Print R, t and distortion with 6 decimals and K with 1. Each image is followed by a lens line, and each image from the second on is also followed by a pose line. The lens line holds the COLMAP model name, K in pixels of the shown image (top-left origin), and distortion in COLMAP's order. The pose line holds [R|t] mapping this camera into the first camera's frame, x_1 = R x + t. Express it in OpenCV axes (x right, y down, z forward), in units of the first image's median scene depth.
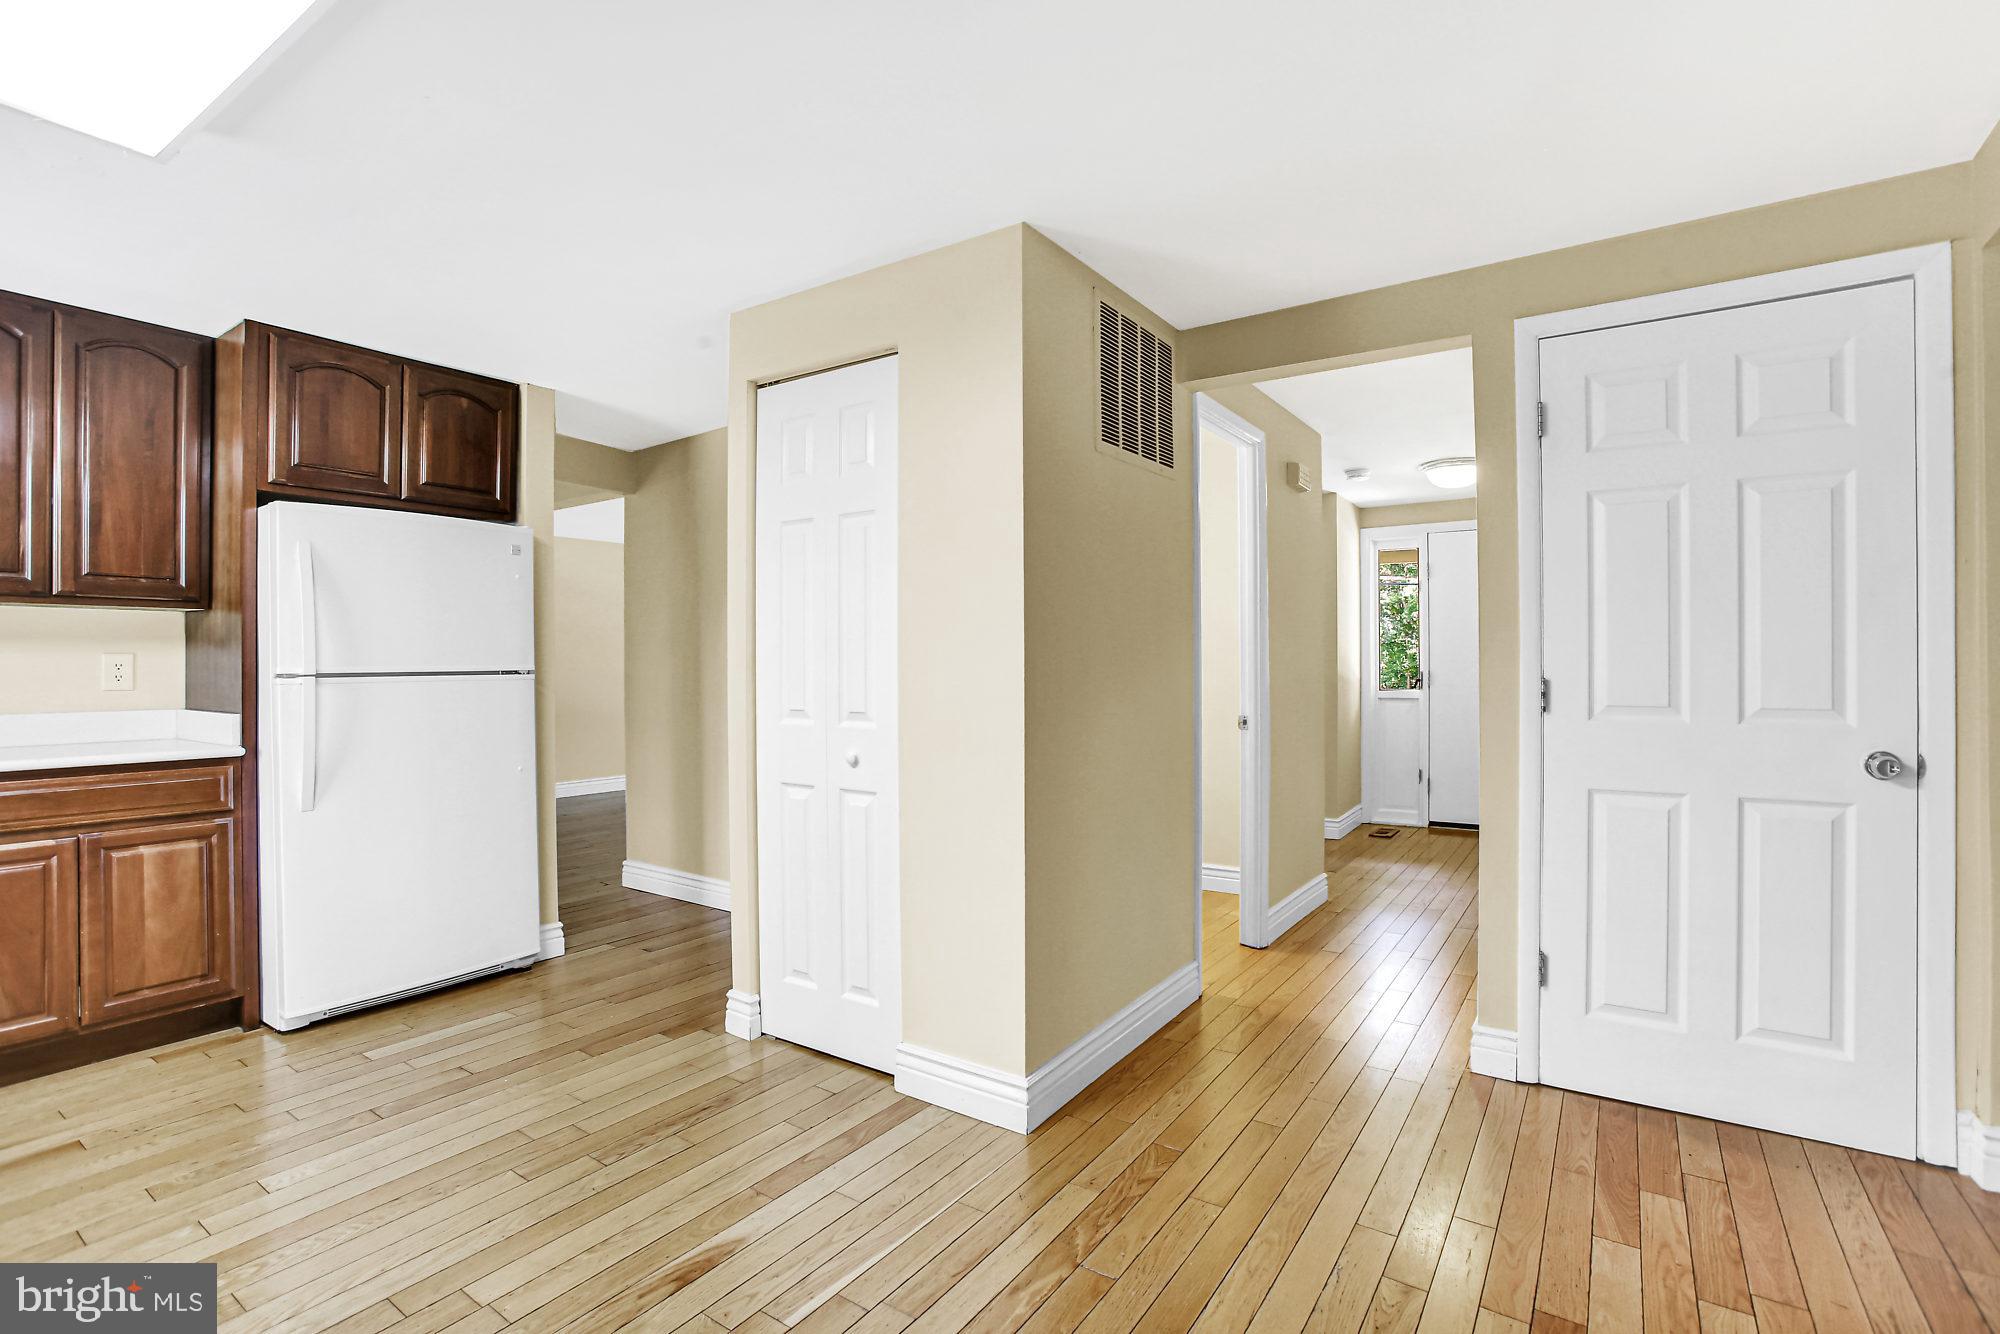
lens RADIAL K [[917.1, 0, 1000.0], [0, 917.1, 667.0], [0, 0, 1]] dist [-0.002022, -0.000528]
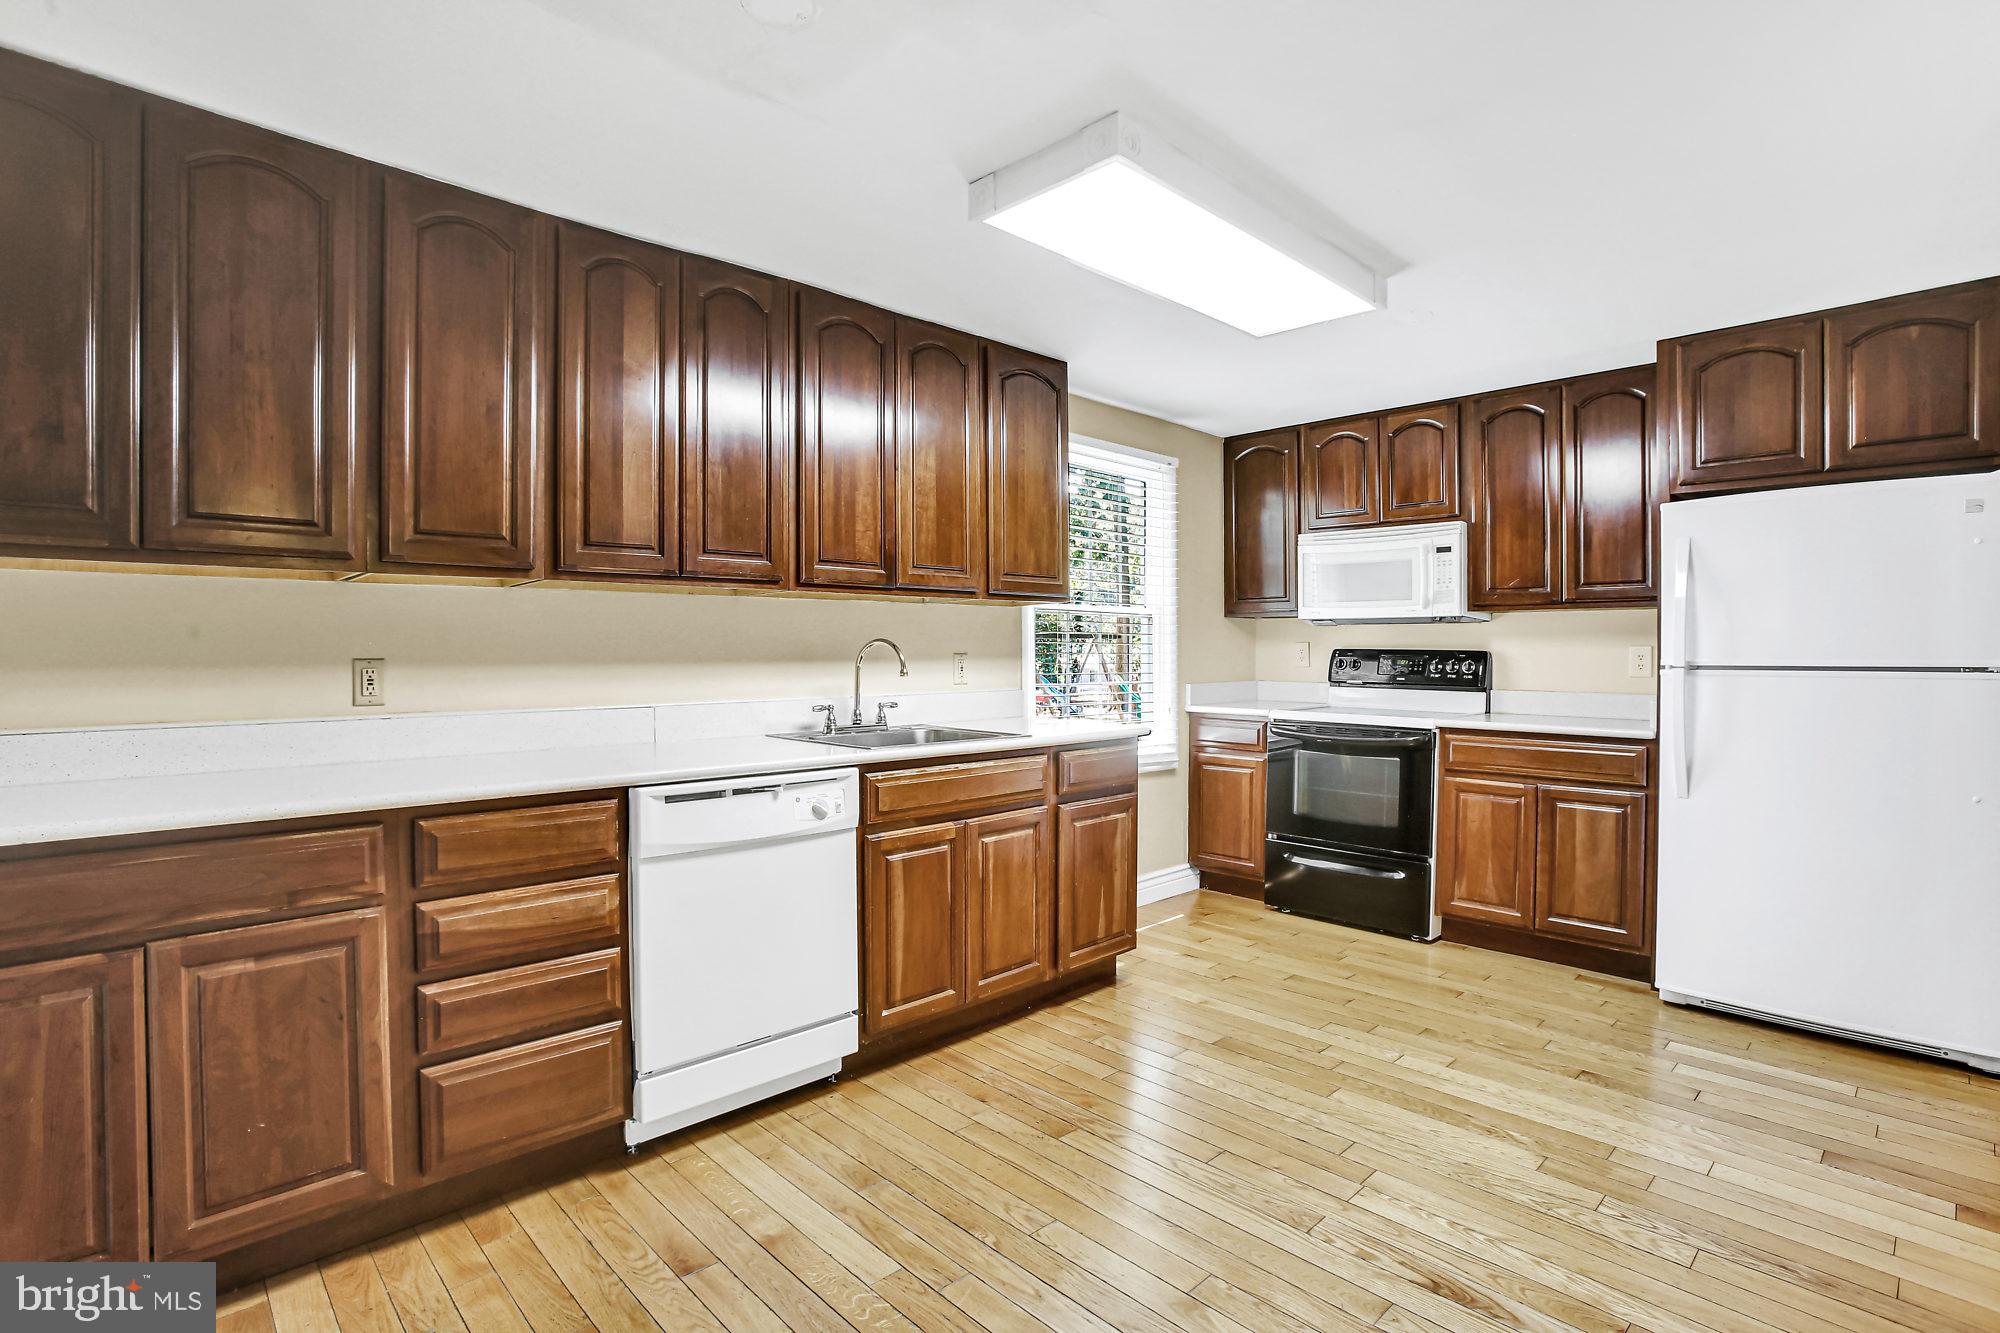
lens RADIAL K [[973.0, 0, 997.9], [0, 973.0, 656.1], [0, 0, 1]] dist [-0.033486, 0.001430]
pose [[-0.196005, 0.005907, -0.980585, 0.460902], [-0.010154, 0.999916, 0.008053, -0.003728], [0.980550, 0.011536, -0.195928, 0.458388]]
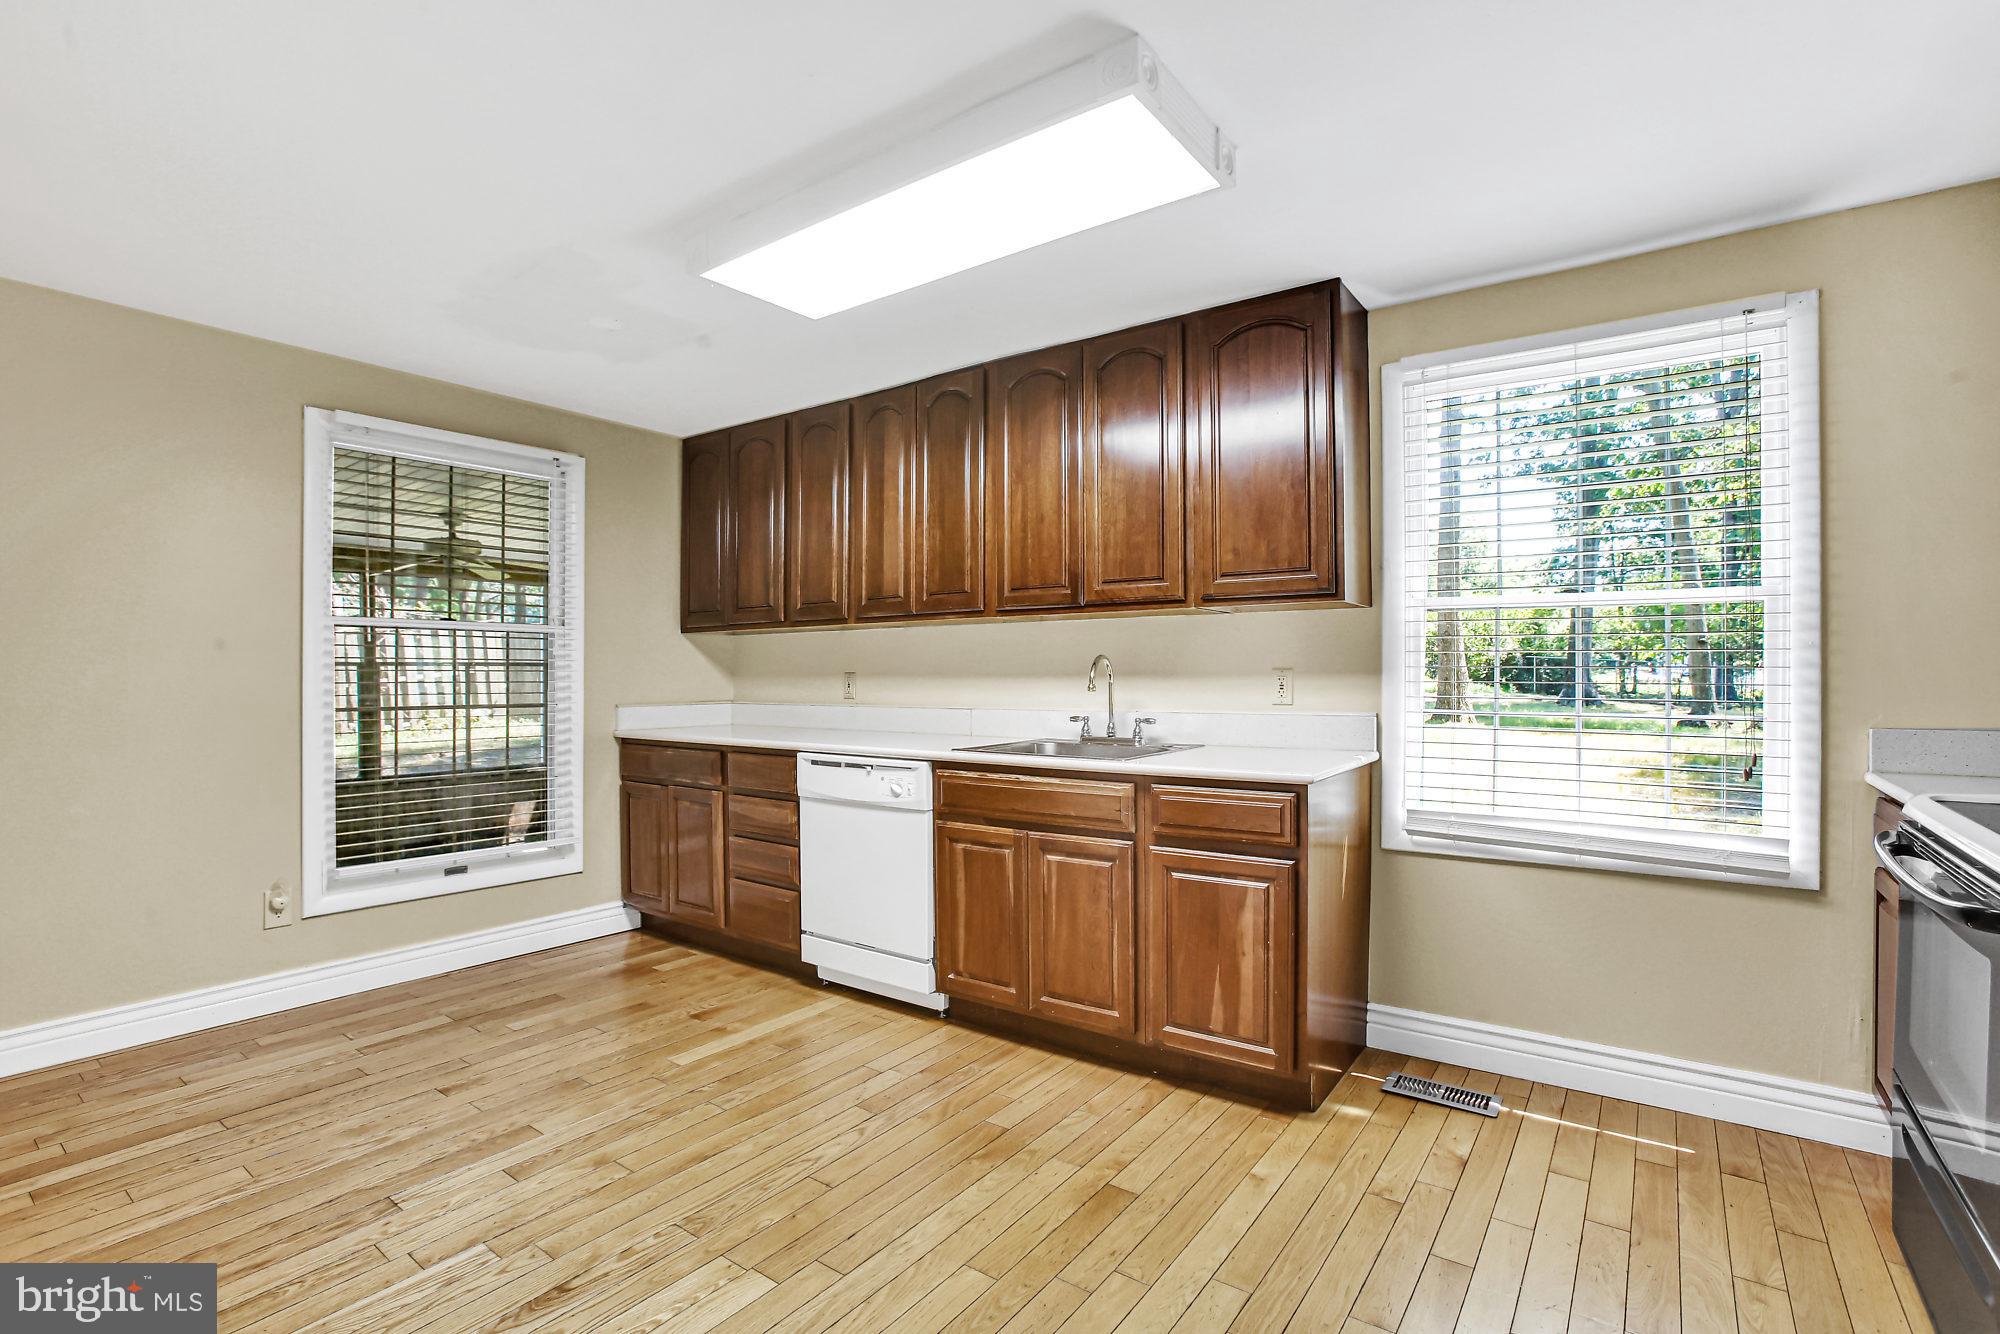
lens RADIAL K [[929.1, 0, 1006.0], [0, 929.1, 658.6], [0, 0, 1]] dist [-0.082345, 0.028402]
pose [[-0.999691, 0.006247, 0.024061, -0.532092], [0.006104, 0.999963, -0.006007, -0.002252], [-0.024098, -0.005858, -0.999692, 1.218674]]
